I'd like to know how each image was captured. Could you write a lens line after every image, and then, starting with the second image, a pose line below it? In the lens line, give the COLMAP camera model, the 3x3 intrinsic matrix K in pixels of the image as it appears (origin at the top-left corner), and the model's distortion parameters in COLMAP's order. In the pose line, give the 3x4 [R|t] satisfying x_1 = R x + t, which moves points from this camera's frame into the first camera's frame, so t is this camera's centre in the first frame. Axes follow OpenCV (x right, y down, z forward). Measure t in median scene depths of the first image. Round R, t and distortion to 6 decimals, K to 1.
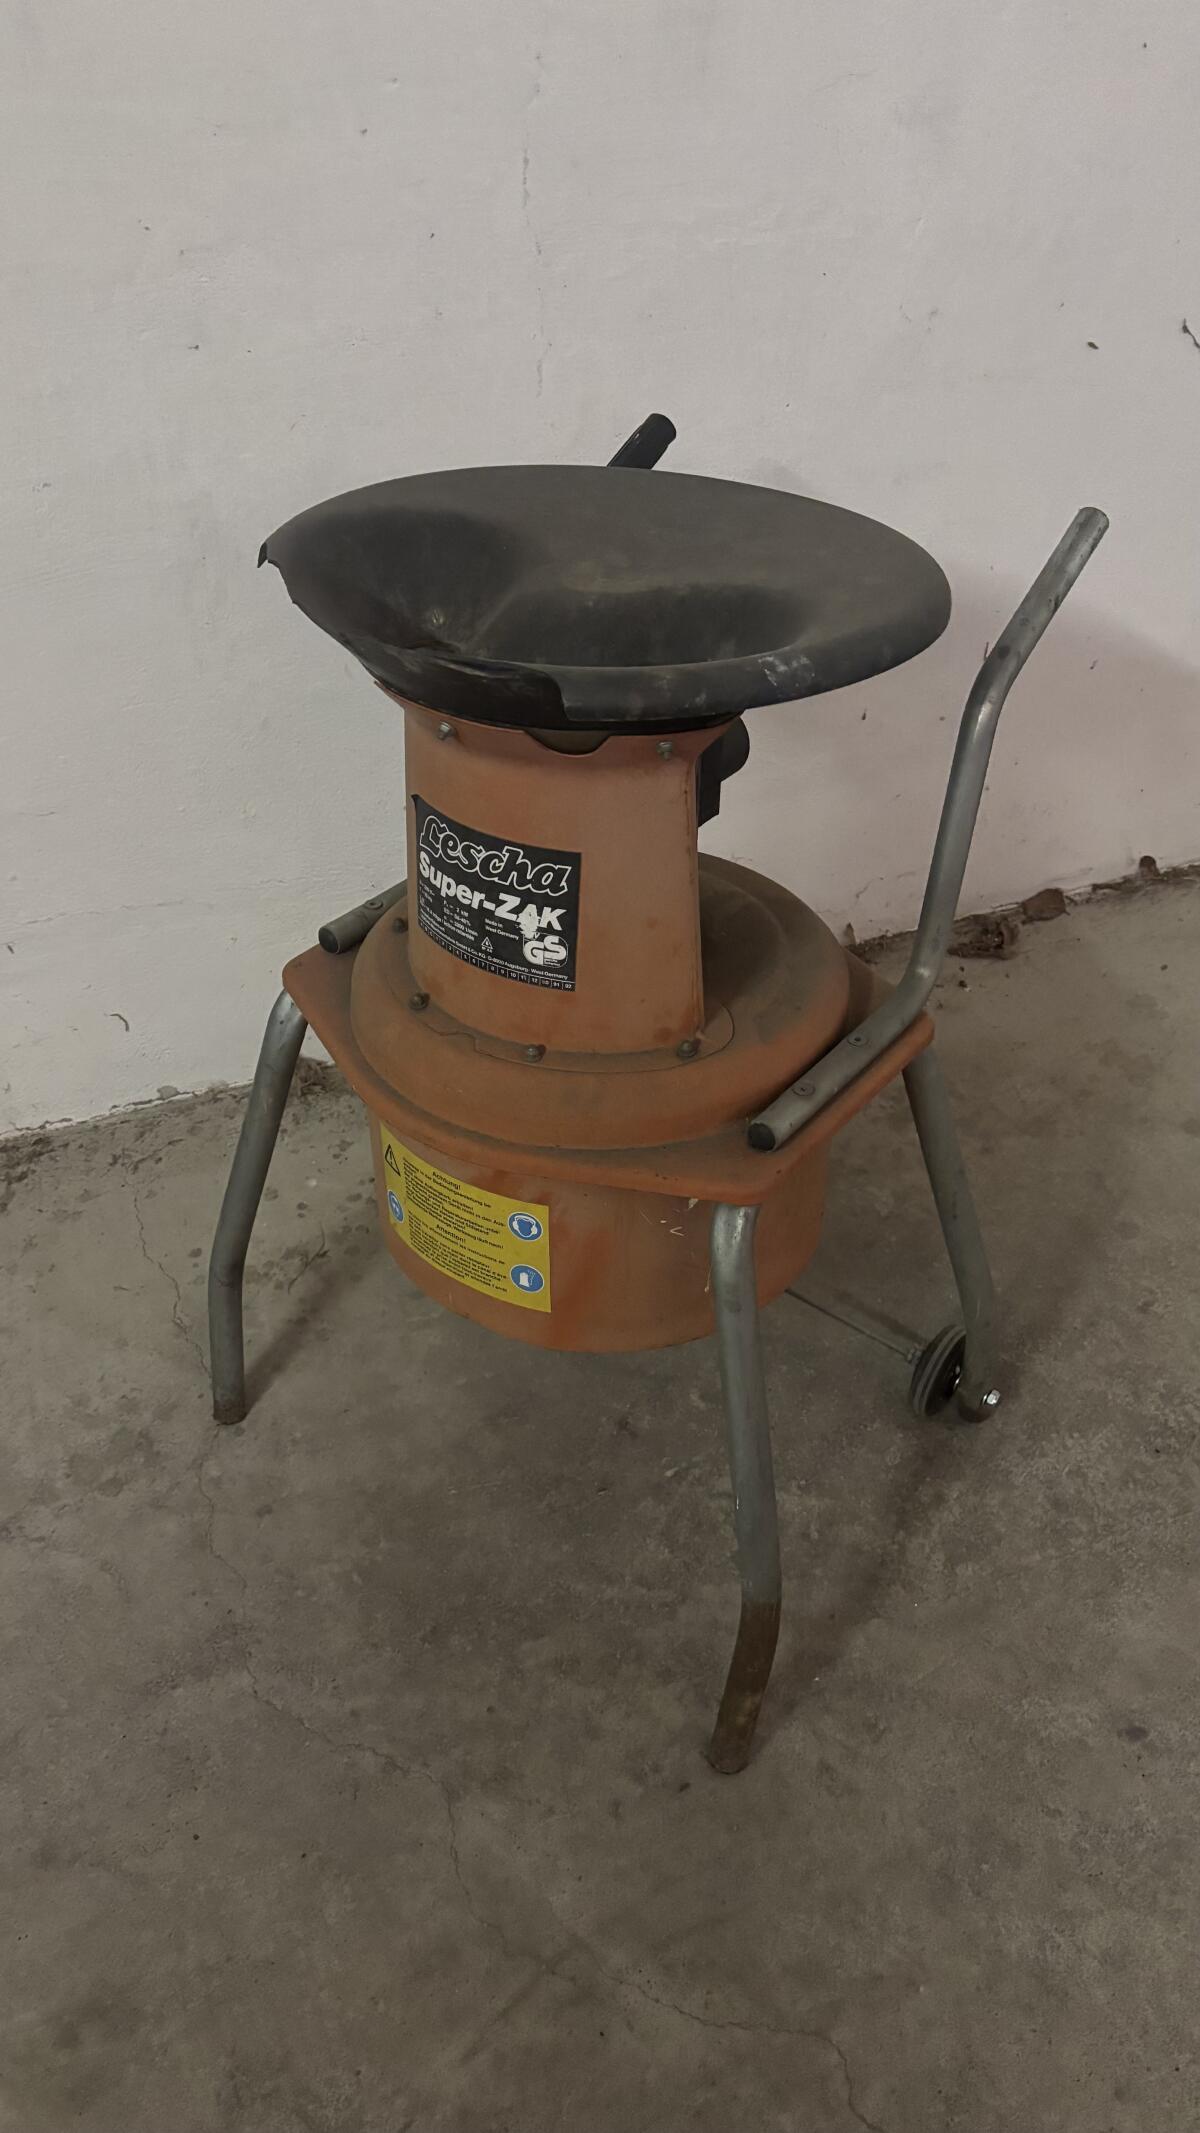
lens RADIAL K [[1647.4, 0, 605.3], [0, 1647.4, 1067.2], [0, 0, 1]] dist [0.042545, -0.043891]
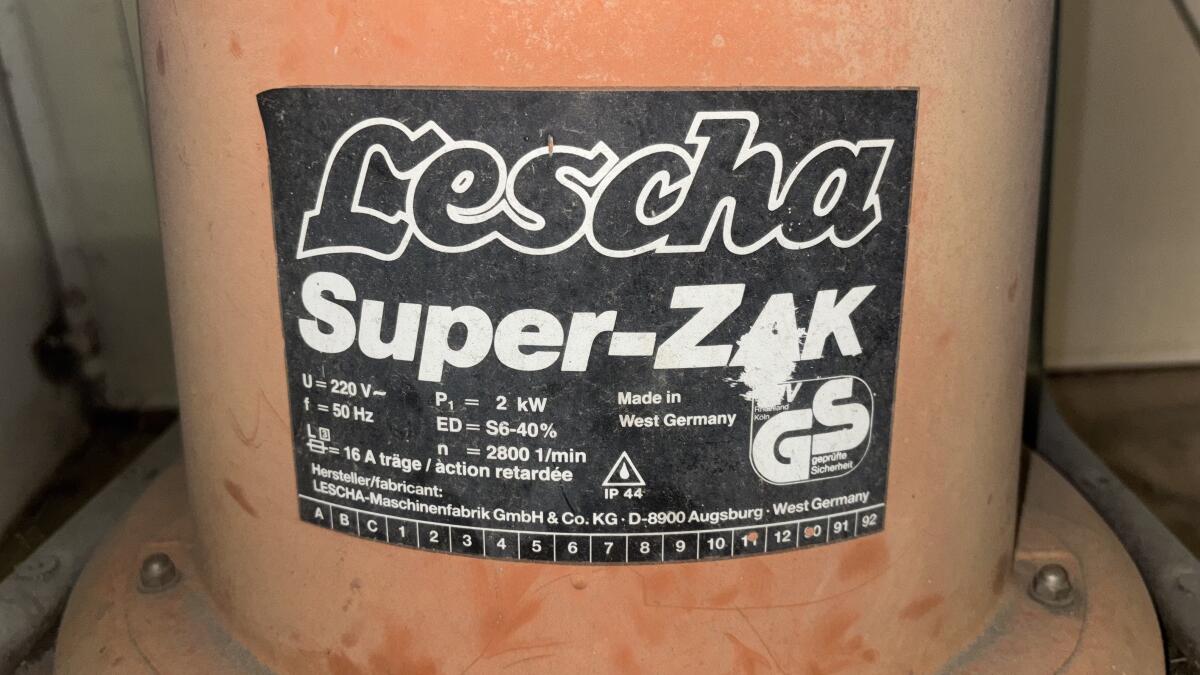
lens RADIAL K [[926.8, 0, 595.6], [0, 926.8, 334.4], [0, 0, 1]] dist [0.042545, -0.043891]
pose [[0.817103, -0.188949, 0.544648, -0.173499], [0.347796, 0.915033, -0.204336, -0.066152], [-0.459762, 0.356390, 0.813391, 0.862230]]
